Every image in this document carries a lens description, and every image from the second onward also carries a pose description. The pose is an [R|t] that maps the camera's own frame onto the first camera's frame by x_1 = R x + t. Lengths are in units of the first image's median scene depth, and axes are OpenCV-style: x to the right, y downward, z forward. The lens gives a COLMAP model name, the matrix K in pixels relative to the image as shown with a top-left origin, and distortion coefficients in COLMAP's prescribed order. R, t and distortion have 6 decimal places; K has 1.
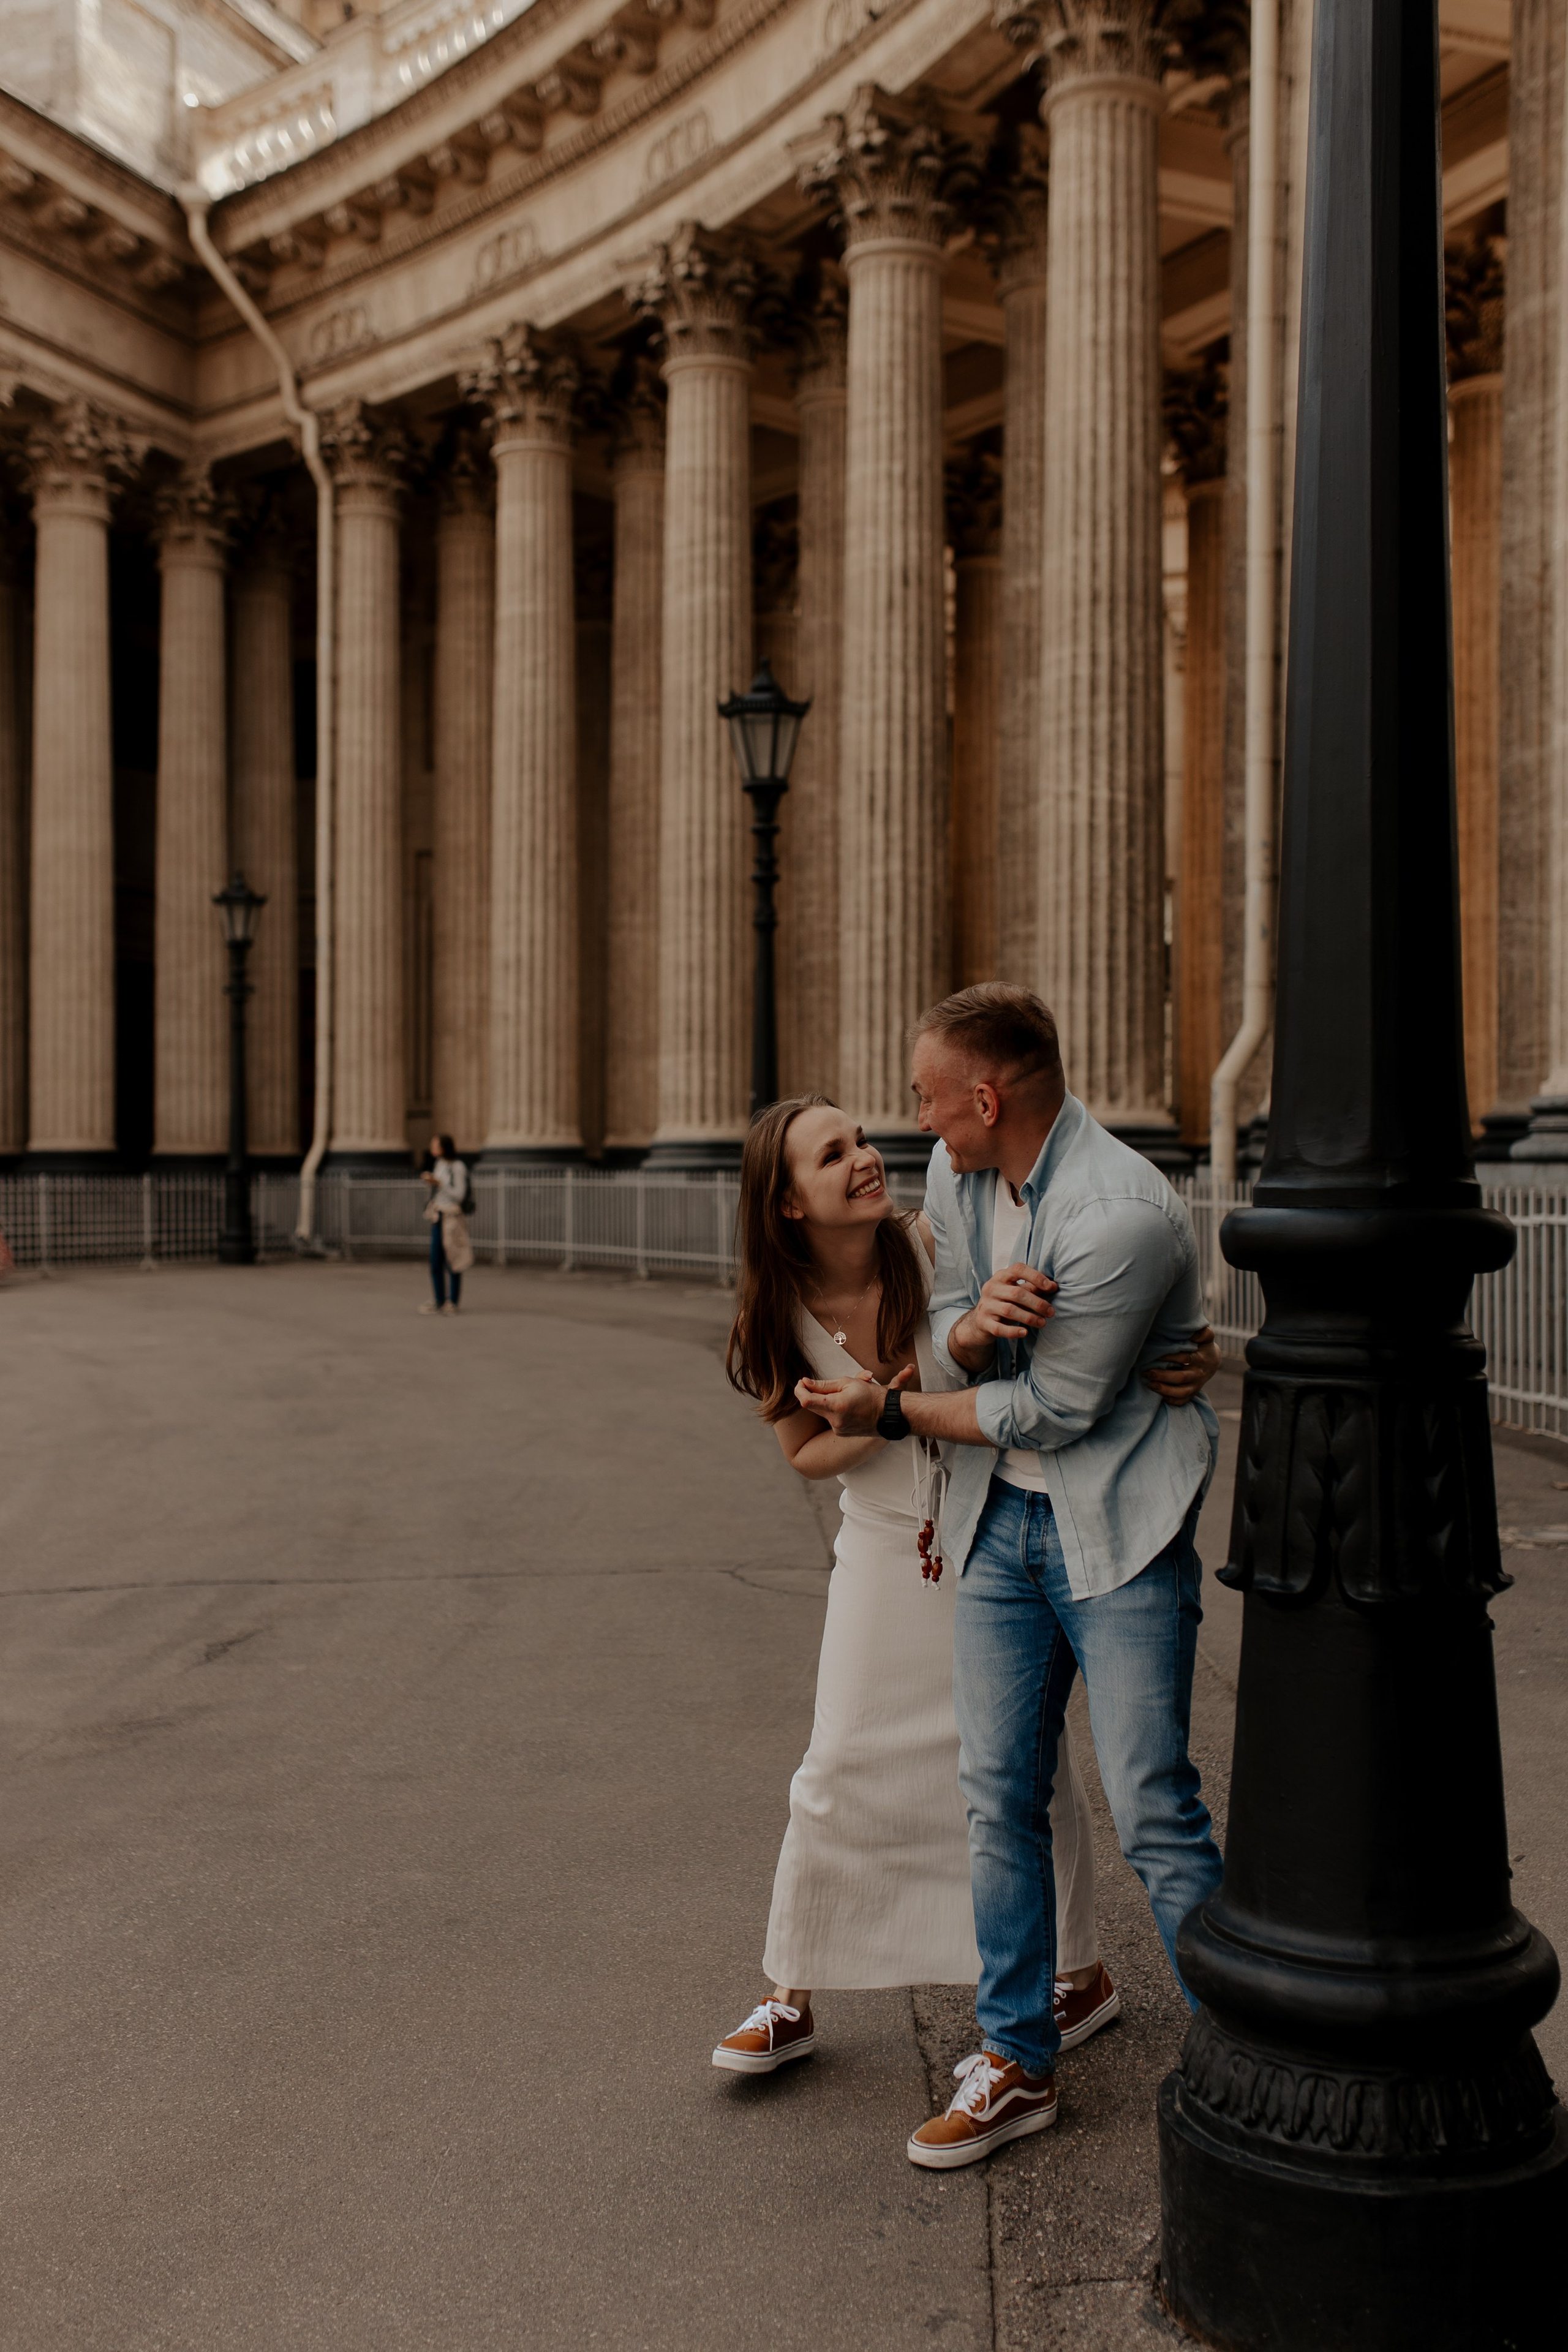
lens RADIAL K [[2447.5, 0, 784.0], [0, 2447.5, 1176.0], [0, 0, 1]] dist [-0.010570, 0.097104]
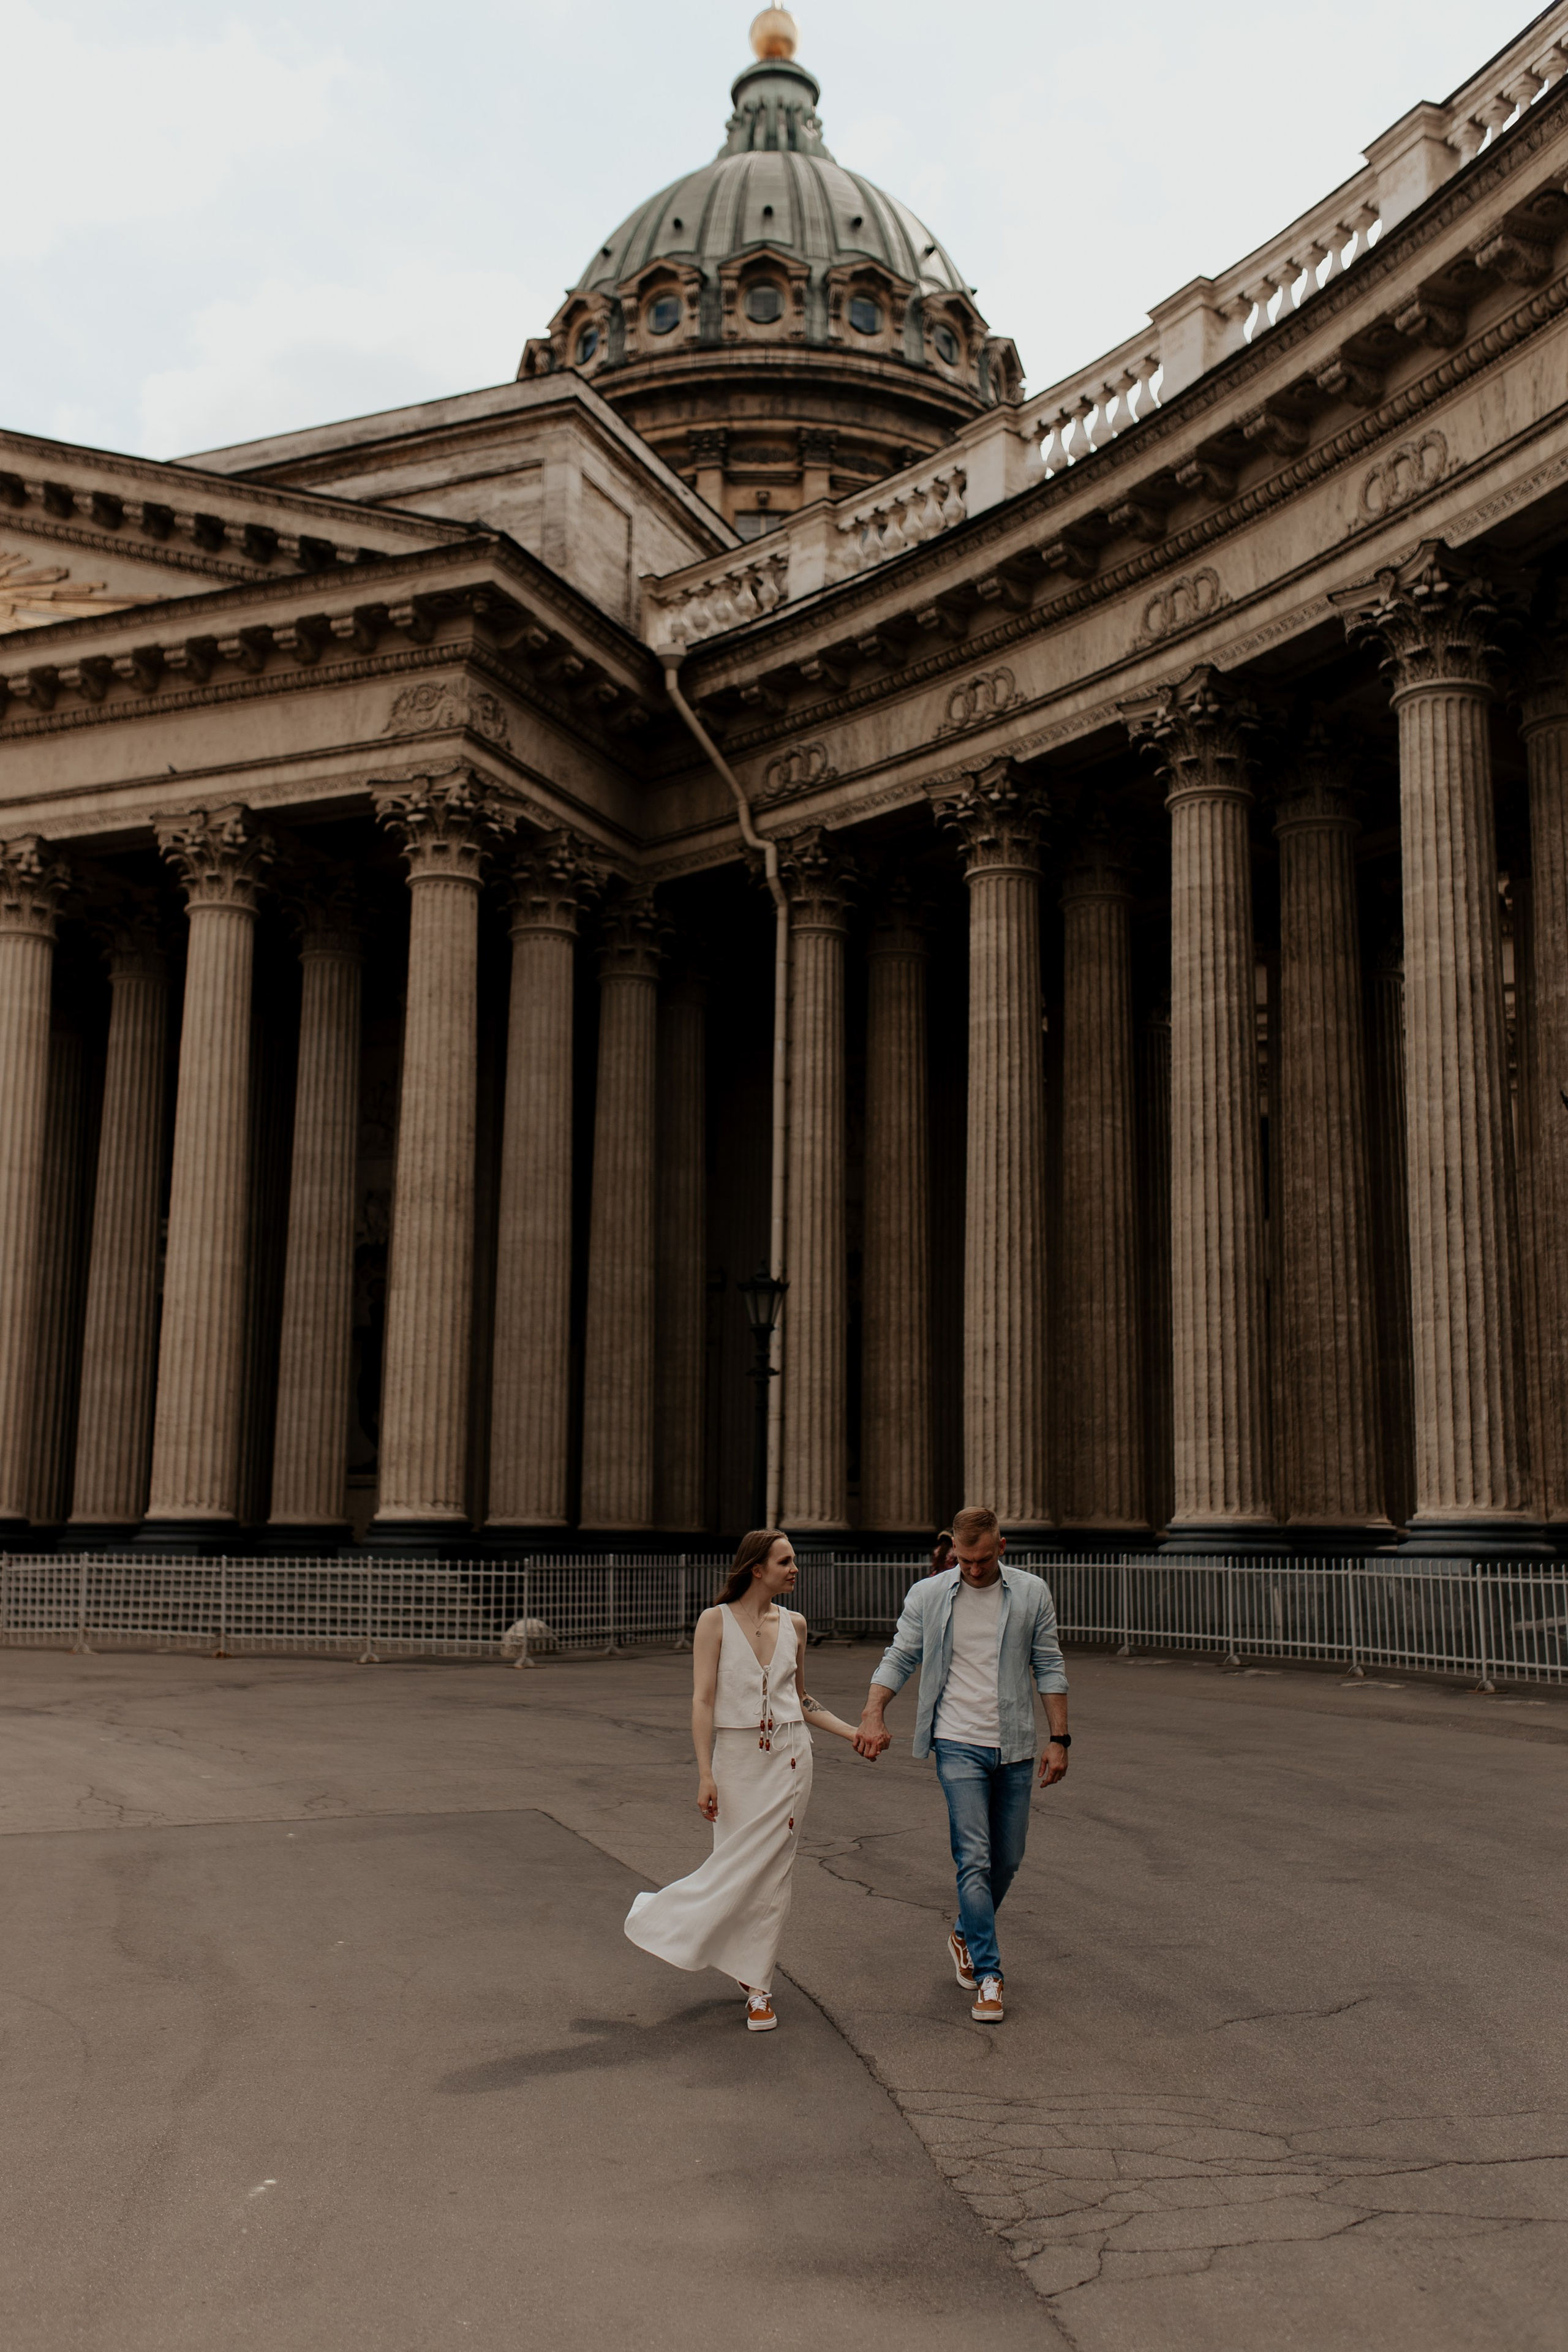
lens RADIAL K [[2273.1, 0, 765.8], [0, 2273.1, 1165.6], [0, 0, 1]] dist [-0.015573, 0.113803]
pose [[0.999236, 0.004295, -0.038845, -0.188225], [-0.010687, 0.986088, -0.165881, -0.003340], [0.037592, 0.166170, 0.985380, 0.039337]]
